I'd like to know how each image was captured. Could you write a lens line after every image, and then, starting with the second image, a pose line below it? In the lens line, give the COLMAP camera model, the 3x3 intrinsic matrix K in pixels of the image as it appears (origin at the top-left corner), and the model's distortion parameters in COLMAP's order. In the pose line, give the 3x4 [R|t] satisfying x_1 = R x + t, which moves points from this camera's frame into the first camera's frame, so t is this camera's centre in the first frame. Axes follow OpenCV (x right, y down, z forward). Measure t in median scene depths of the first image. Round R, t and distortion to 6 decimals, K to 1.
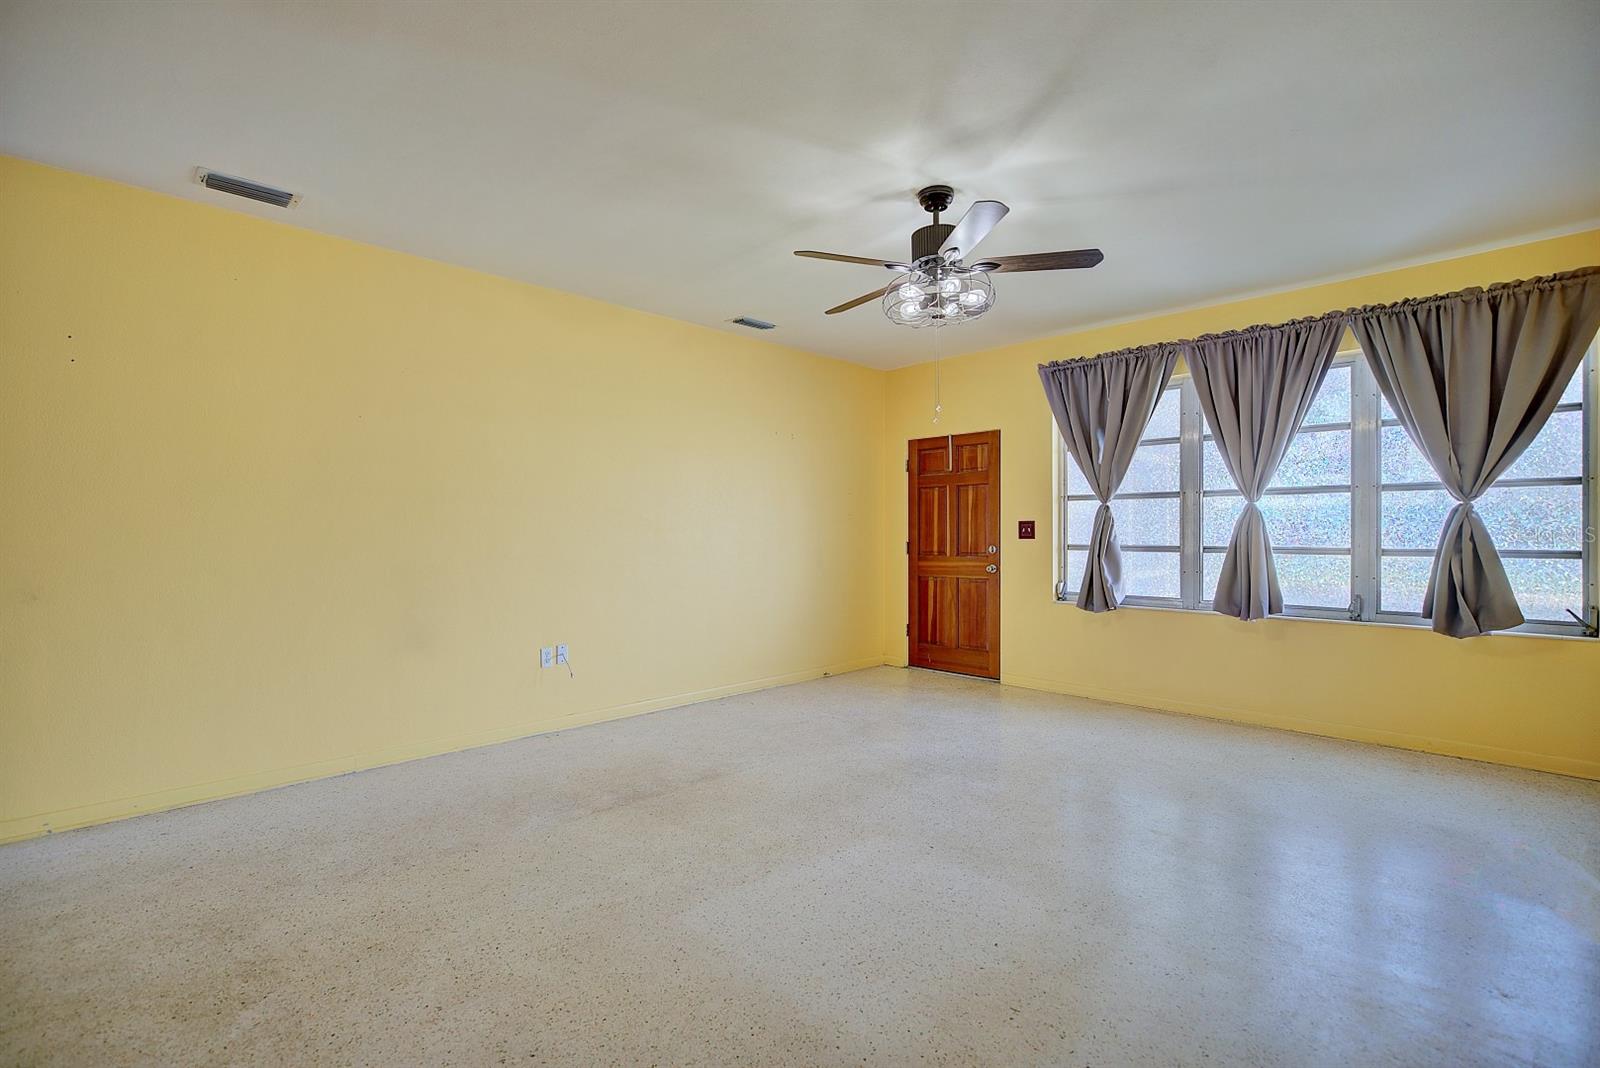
lens RADIAL K [[731.6, 0, 795.8], [0, 731.6, 531.5], [0, 0, 1]] dist [-0.001105, -0.001852]
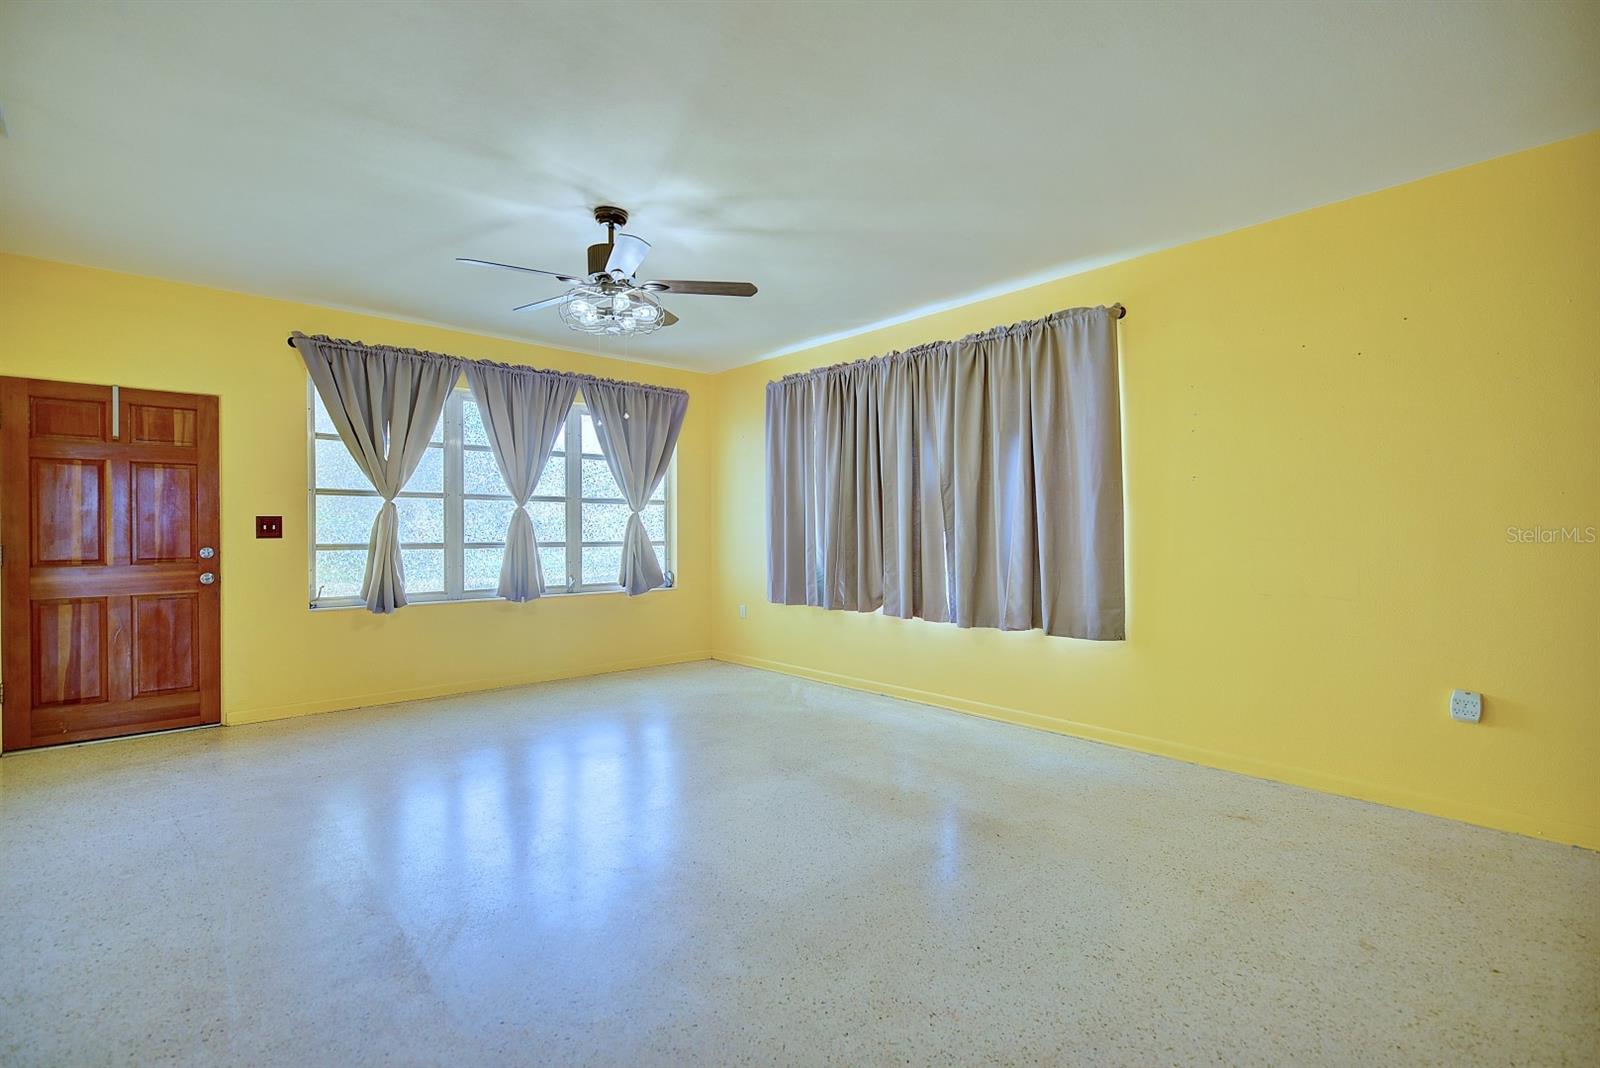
lens RADIAL K [[731.6, 0, 799.5], [0, 731.6, 542.5], [0, 0, 1]] dist [-0.001105, -0.001852]
pose [[0.047838, -0.015187, 0.998740, -0.478123], [-0.001711, 0.999882, 0.015286, 0.001300], [-0.998854, -0.002440, 0.047806, 0.369381]]
